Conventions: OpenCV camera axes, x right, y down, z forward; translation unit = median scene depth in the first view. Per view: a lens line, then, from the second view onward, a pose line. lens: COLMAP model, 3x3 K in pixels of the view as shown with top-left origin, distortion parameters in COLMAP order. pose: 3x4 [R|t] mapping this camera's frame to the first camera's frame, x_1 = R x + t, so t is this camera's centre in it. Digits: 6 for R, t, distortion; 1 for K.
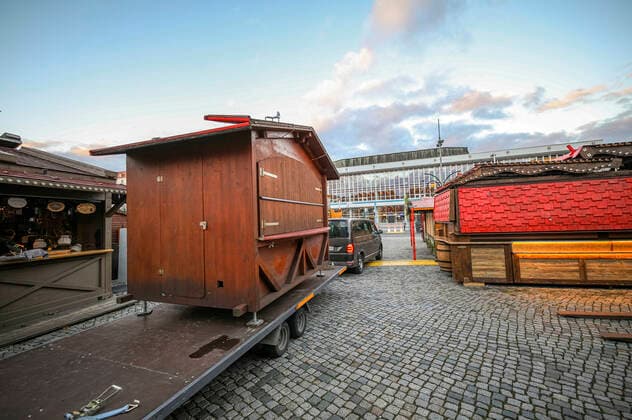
lens RADIAL K [[243.2, 0, 307.0], [0, 243.2, 211.5], [0, 0, 1]] dist [0.014471, -0.007197]
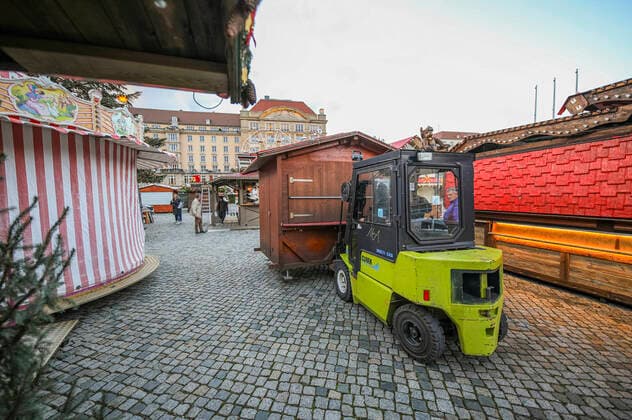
lens RADIAL K [[243.2, 0, 307.0], [0, 243.2, 211.5], [0, 0, 1]] dist [0.014471, -0.007197]
pose [[0.495482, 0.084047, -0.864542, 1.370593], [0.034237, 0.992645, 0.116123, -0.044150], [0.867943, -0.087136, 0.488960, -0.036849]]
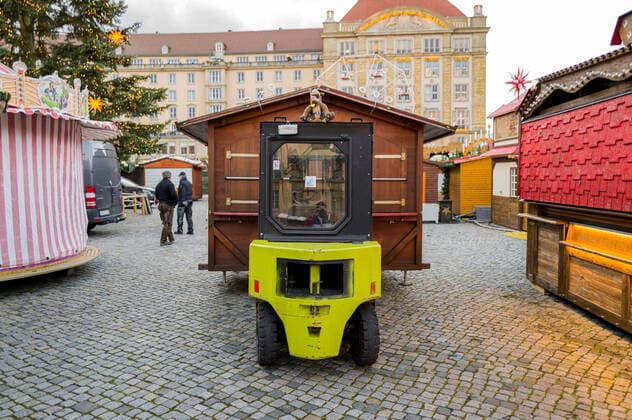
lens RADIAL K [[465.5, 0, 314.4], [0, 465.5, 211.9], [0, 0, 1]] dist [-0.016342, 0.003758]
pose [[0.209307, 0.107007, -0.971977, 1.820740], [0.037270, 0.992399, 0.117281, -0.041088], [0.977139, -0.060773, 0.203728, 0.277416]]
